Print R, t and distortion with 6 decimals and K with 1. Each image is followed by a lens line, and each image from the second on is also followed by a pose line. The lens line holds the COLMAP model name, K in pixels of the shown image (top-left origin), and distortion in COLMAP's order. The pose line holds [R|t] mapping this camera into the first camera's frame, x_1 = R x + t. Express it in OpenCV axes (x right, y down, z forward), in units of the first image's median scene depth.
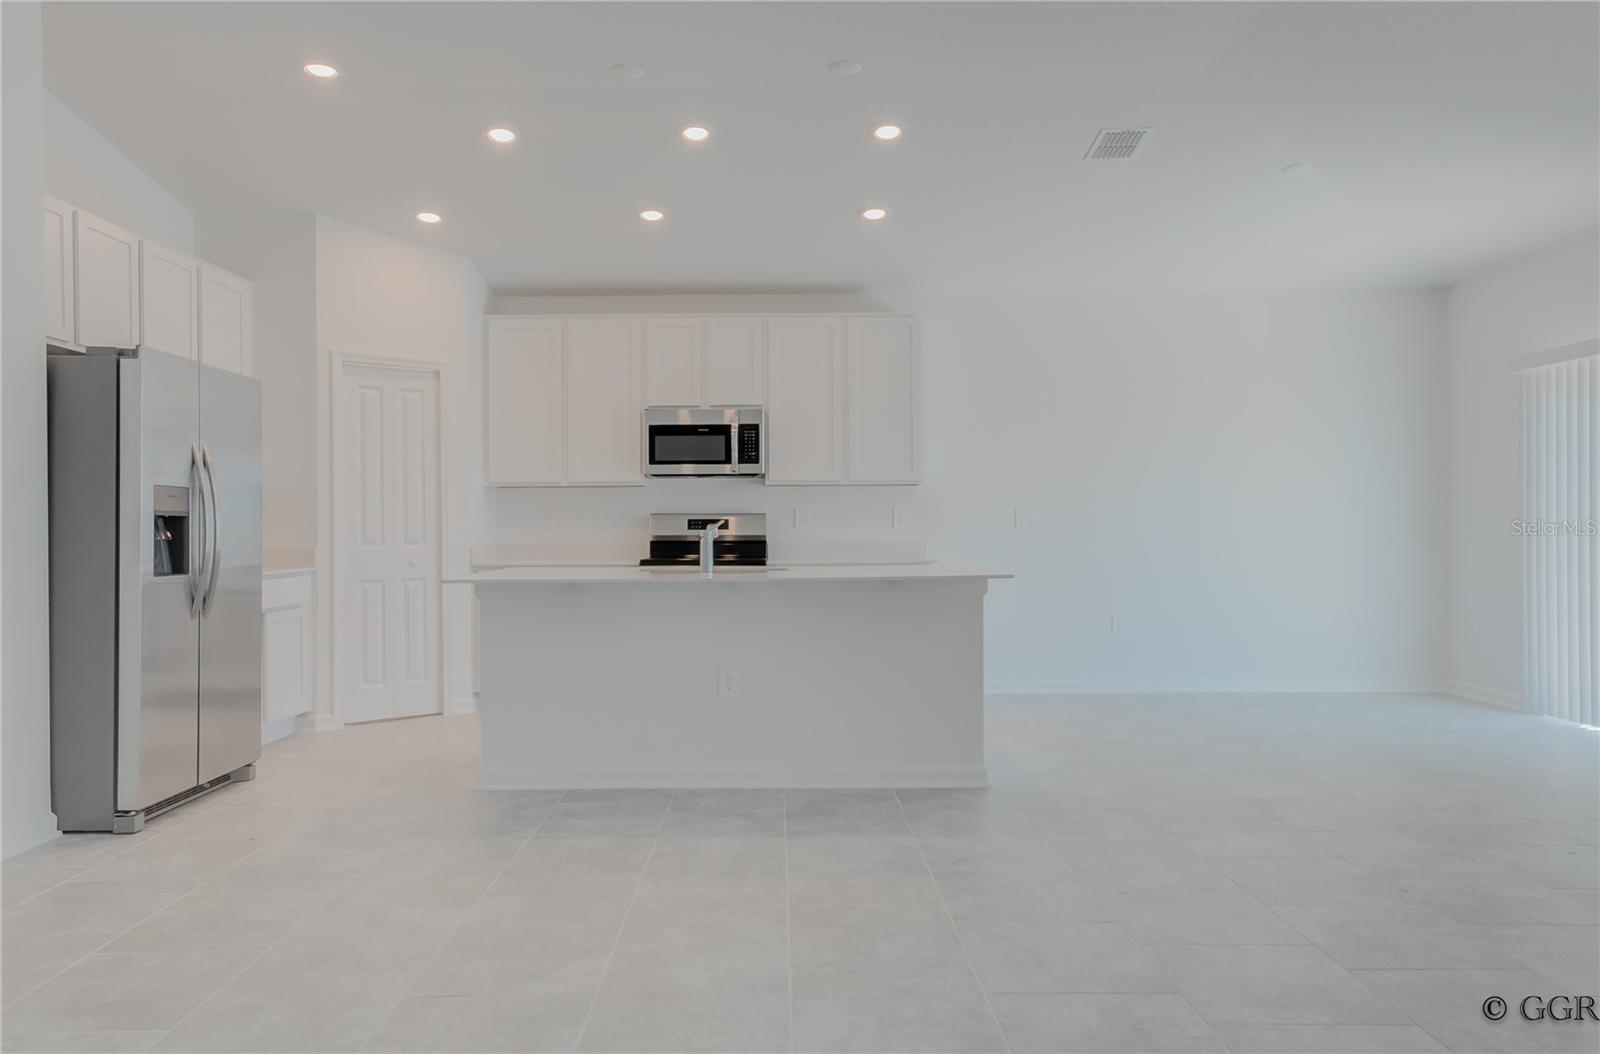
lens RADIAL K [[1099.5, 0, 773.4], [0, 1099.5, 525.2], [0, 0, 1]] dist [0.001113, 0.021463]
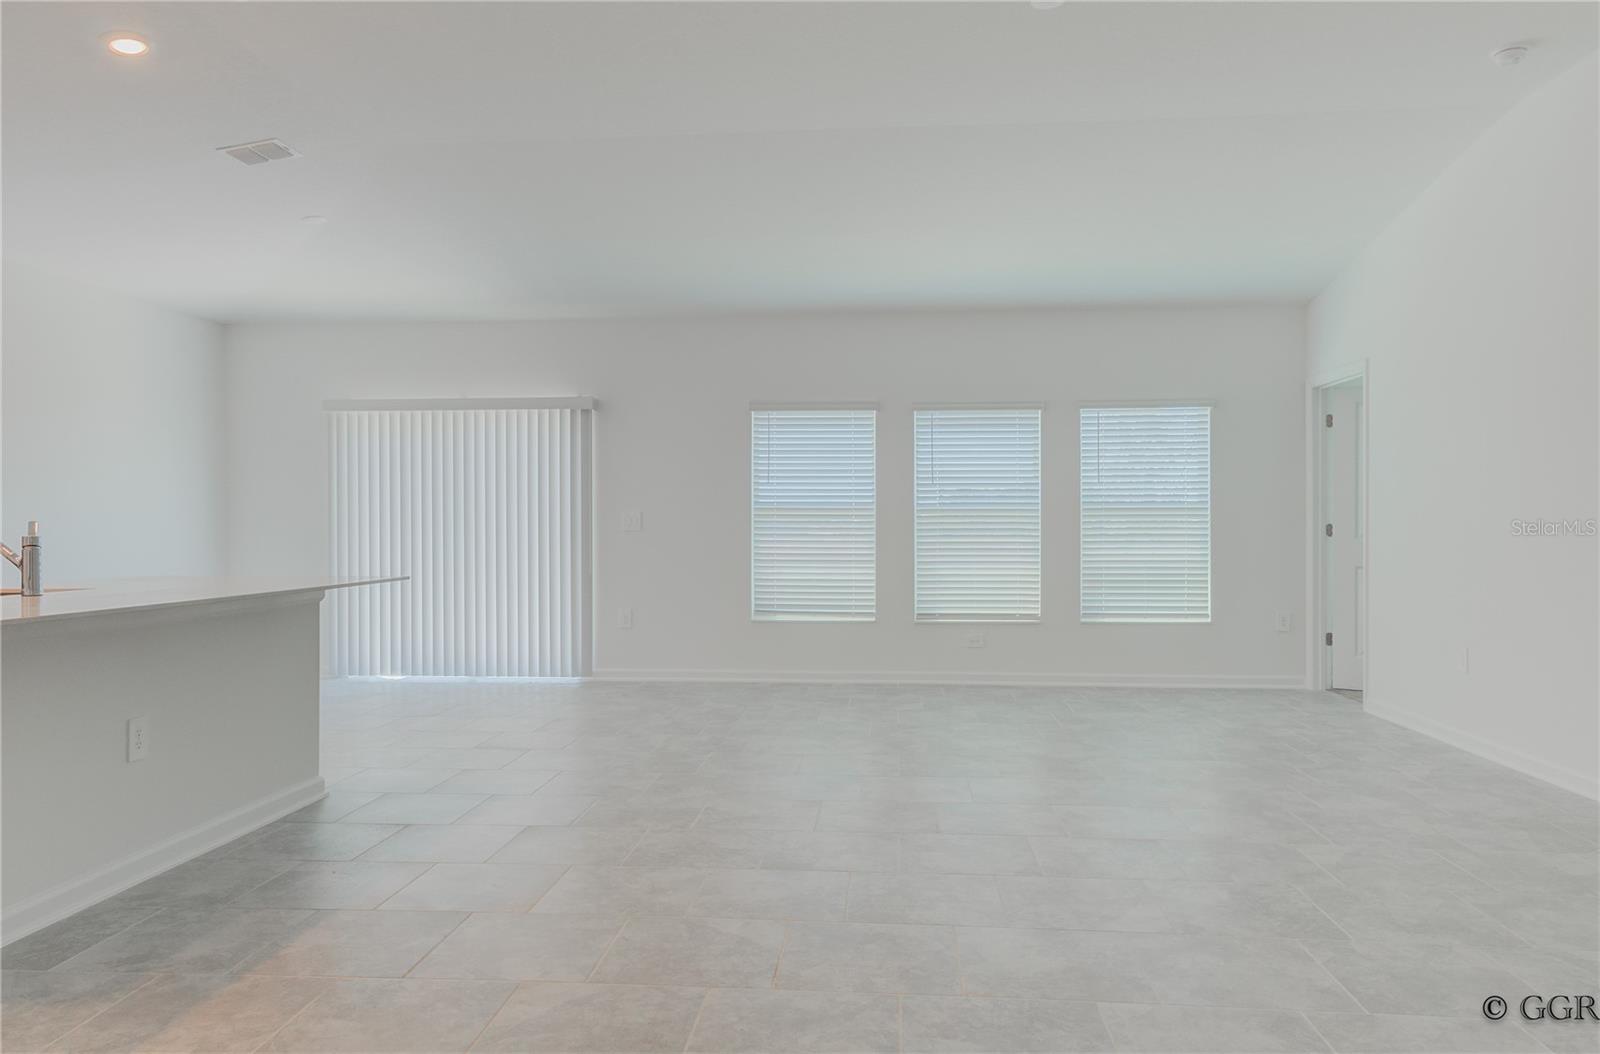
lens RADIAL K [[1099.5, 0, 800.2], [0, 1099.5, 539.6], [0, 0, 1]] dist [0.001113, 0.021463]
pose [[0.068313, -0.005480, 0.997649, -0.540560], [-0.002276, 0.999981, 0.005649, -0.000159], [-0.997661, -0.002656, 0.068299, 0.355579]]
